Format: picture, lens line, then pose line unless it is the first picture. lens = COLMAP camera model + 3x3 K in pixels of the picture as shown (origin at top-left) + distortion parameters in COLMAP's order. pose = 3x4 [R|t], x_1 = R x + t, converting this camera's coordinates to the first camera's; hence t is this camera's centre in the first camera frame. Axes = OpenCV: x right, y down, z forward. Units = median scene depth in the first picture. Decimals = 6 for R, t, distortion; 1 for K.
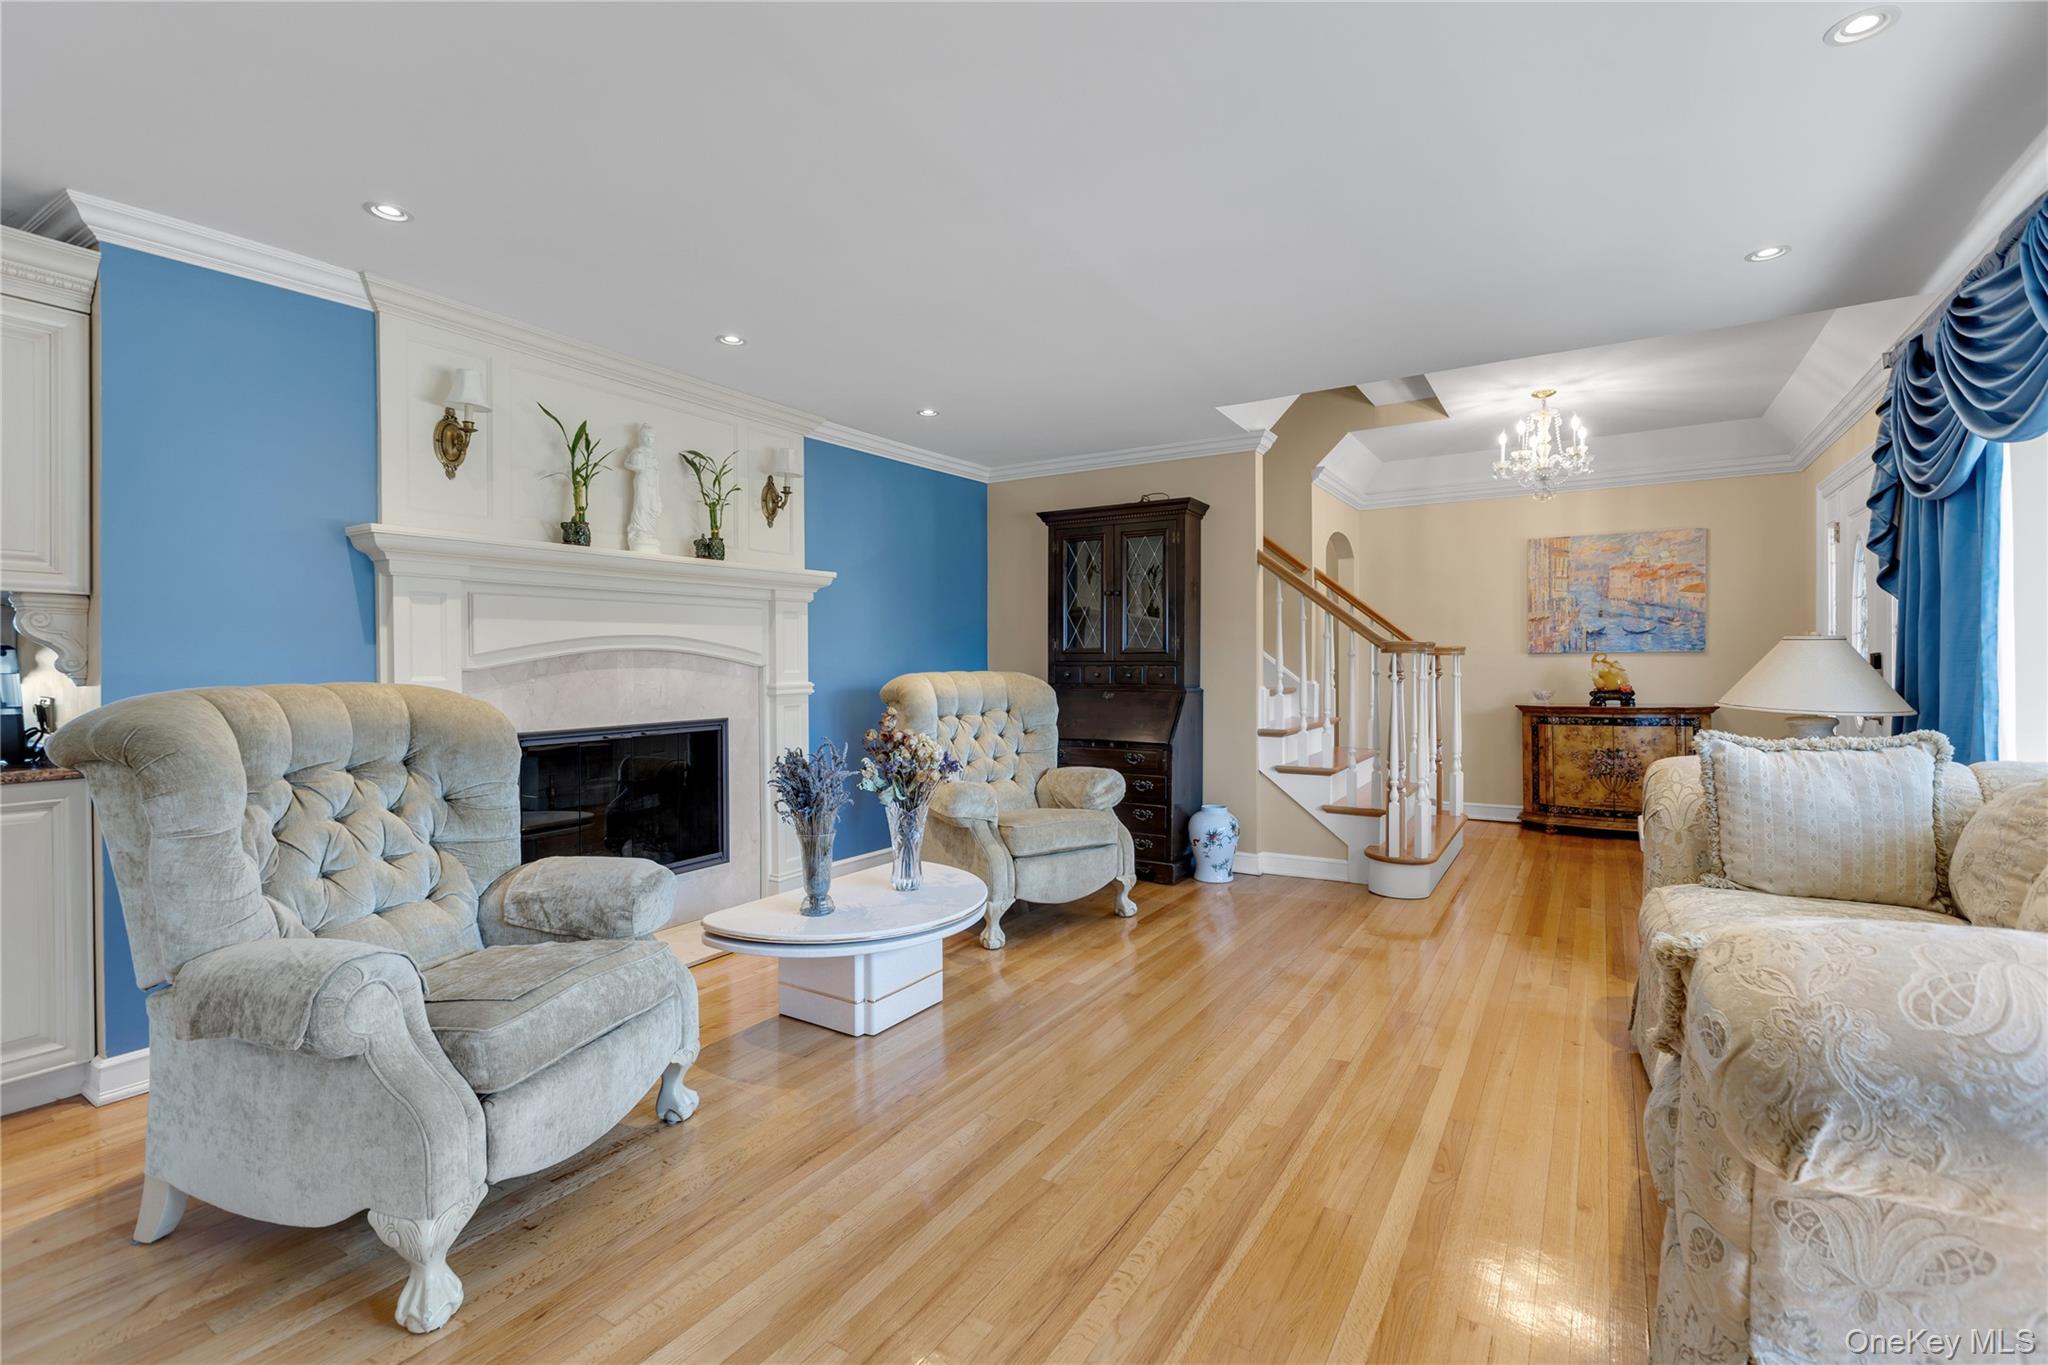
lens RADIAL K [[934.2, 0, 1031.9], [0, 934.2, 677.5], [0, 0, 1]] dist [-0.002249, 0.000281]
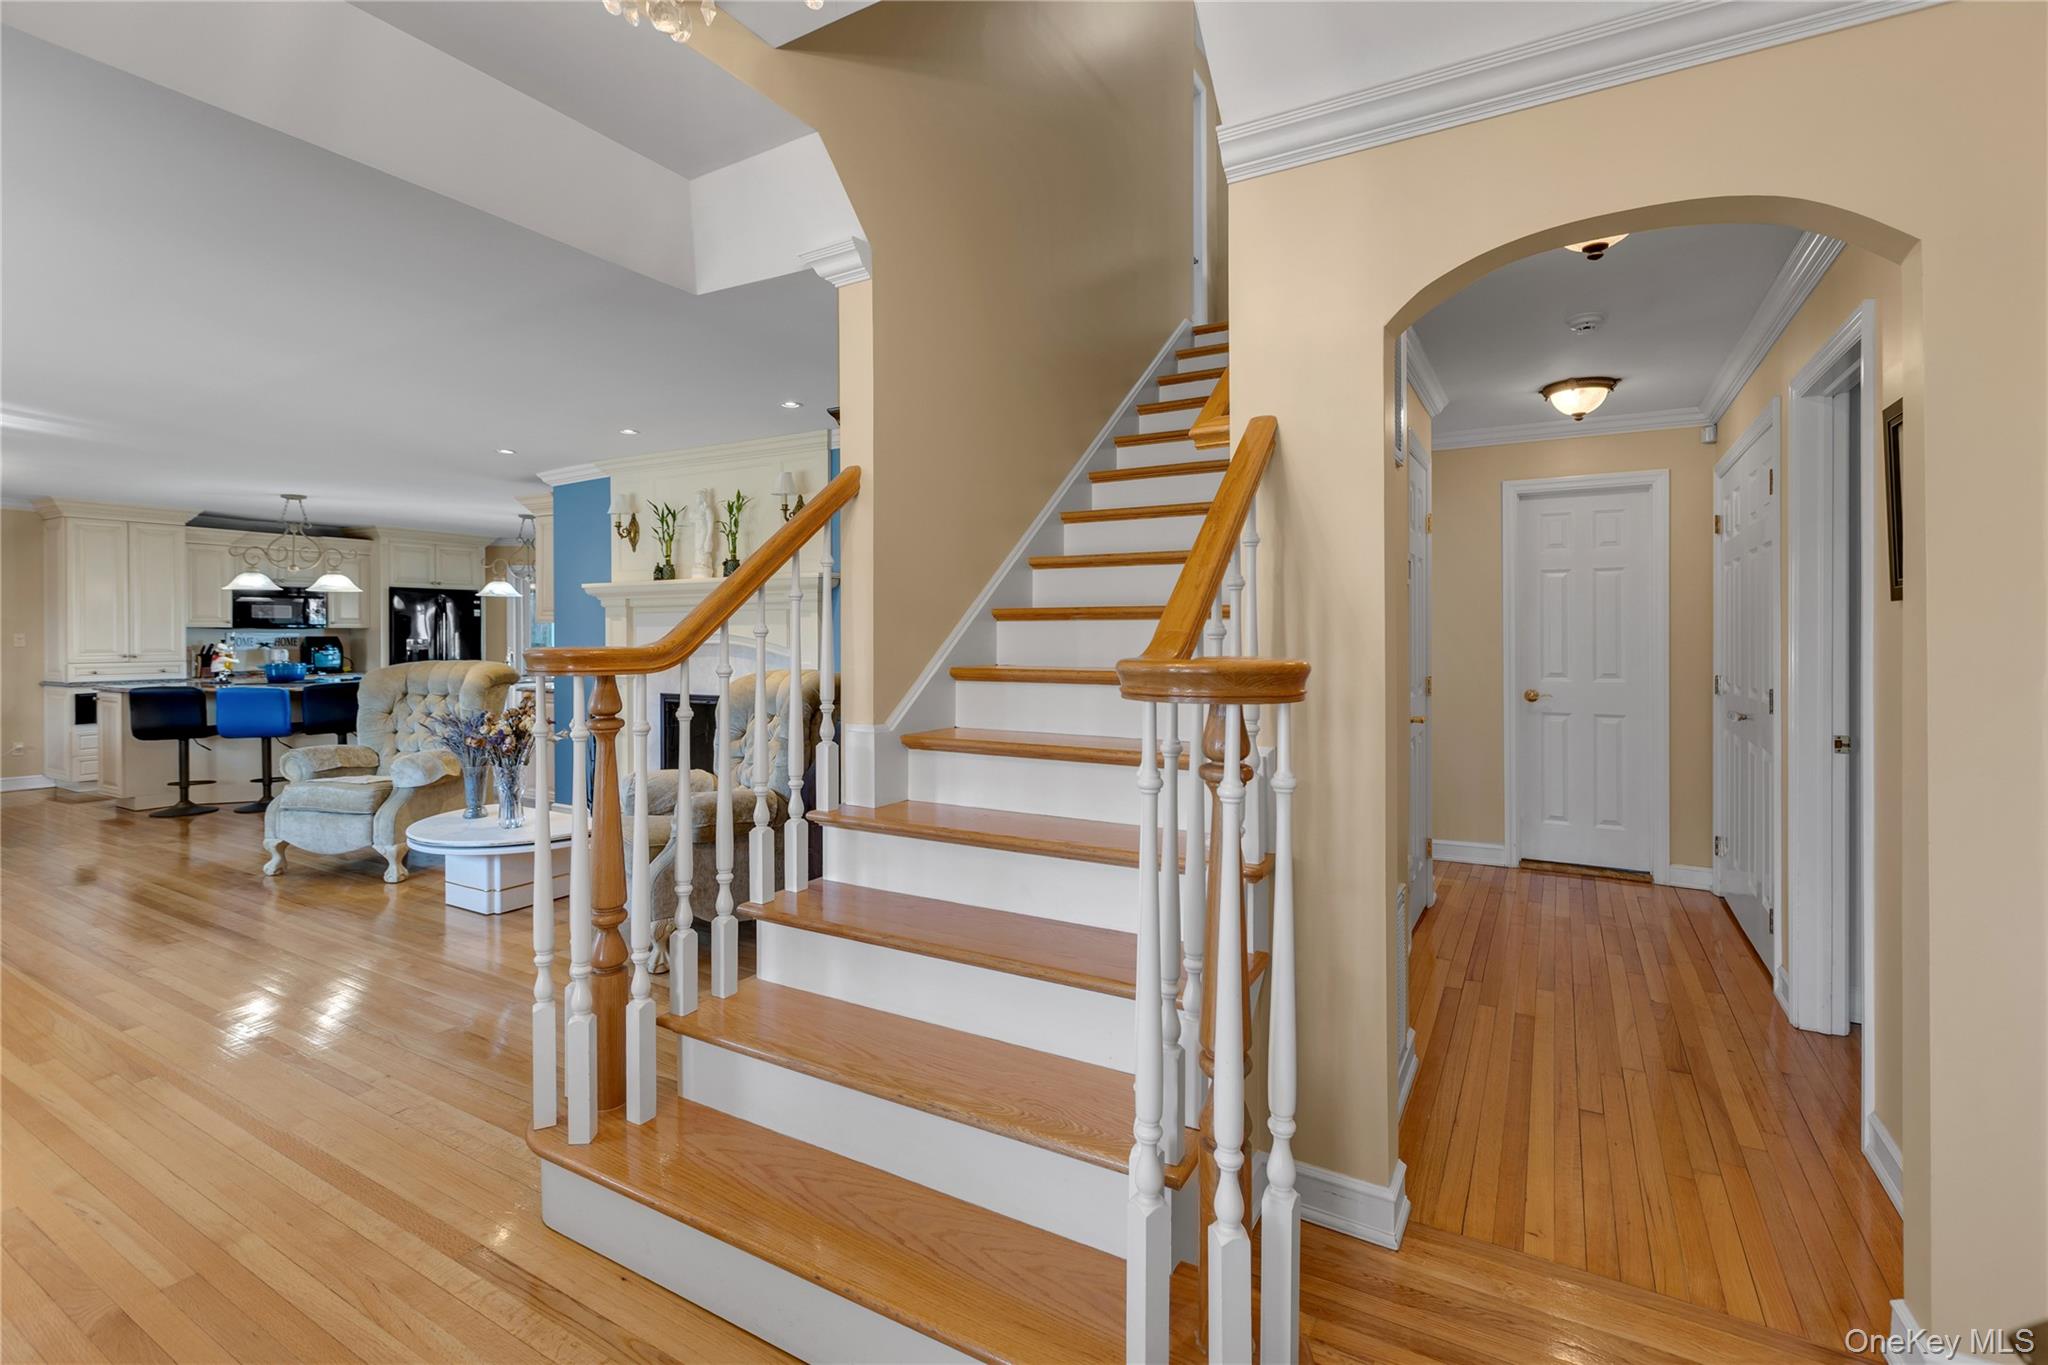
lens RADIAL K [[934.2, 0, 1034.7], [0, 934.2, 645.9], [0, 0, 1]] dist [-0.002249, 0.000281]
pose [[0.026995, 0.001820, -0.999634, 0.792381], [-0.024539, 0.999698, 0.001158, -0.030373], [0.999334, 0.024499, 0.027031, 1.107985]]
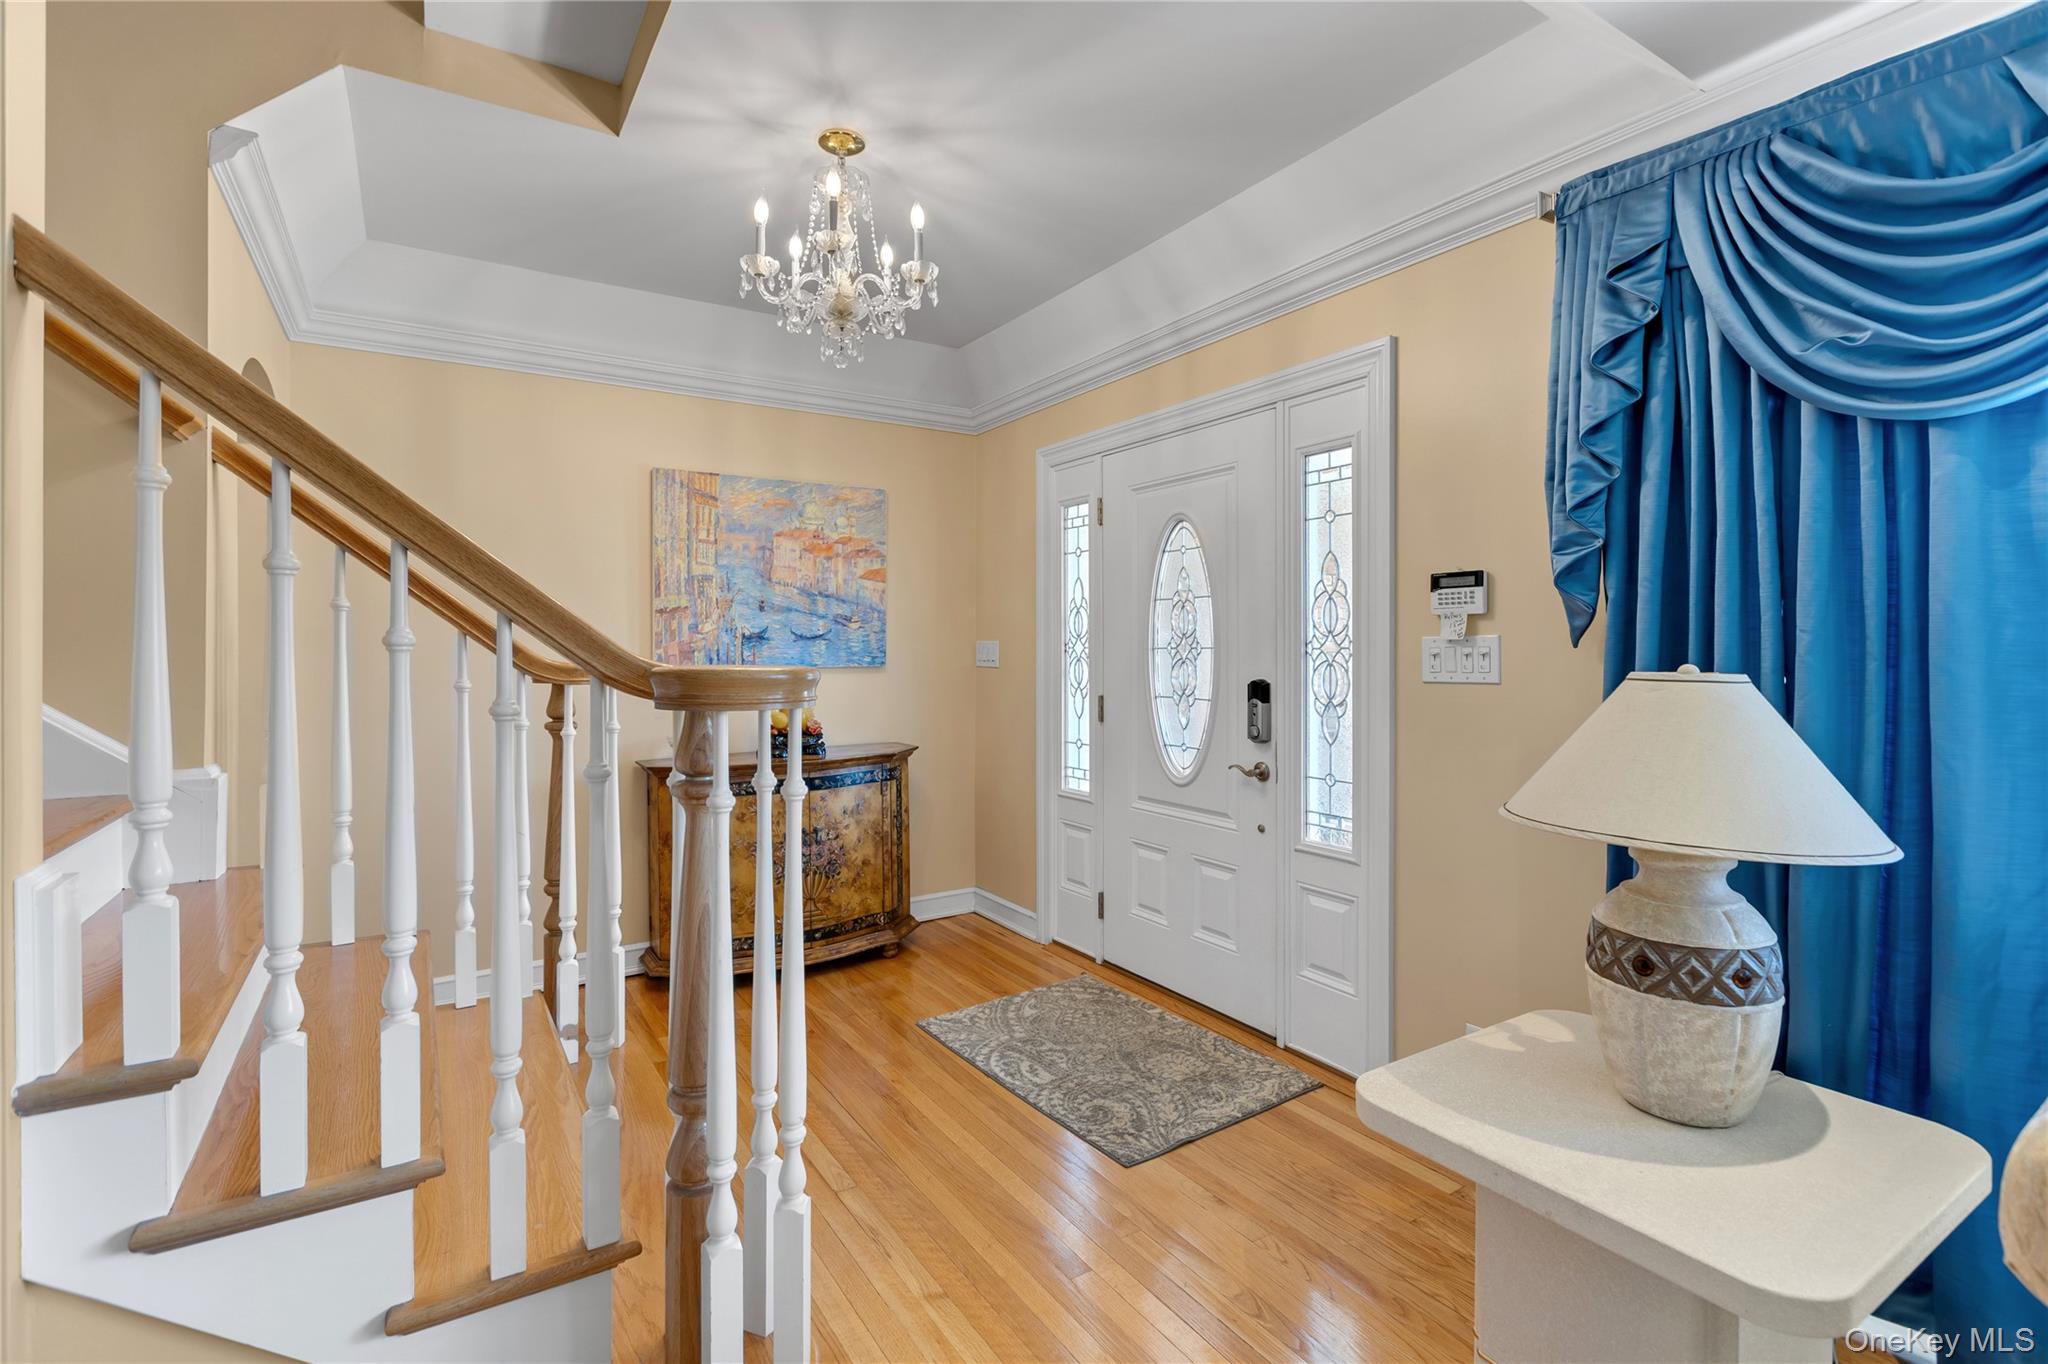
lens RADIAL K [[934.2, 0, 1014.2], [0, 934.2, 646.5], [0, 0, 1]] dist [-0.002249, 0.000281]
pose [[0.438868, 0.009660, 0.898499, 0.158375], [0.013494, 0.999759, -0.017340, -0.035223], [-0.898450, 0.019734, 0.438632, 0.720527]]
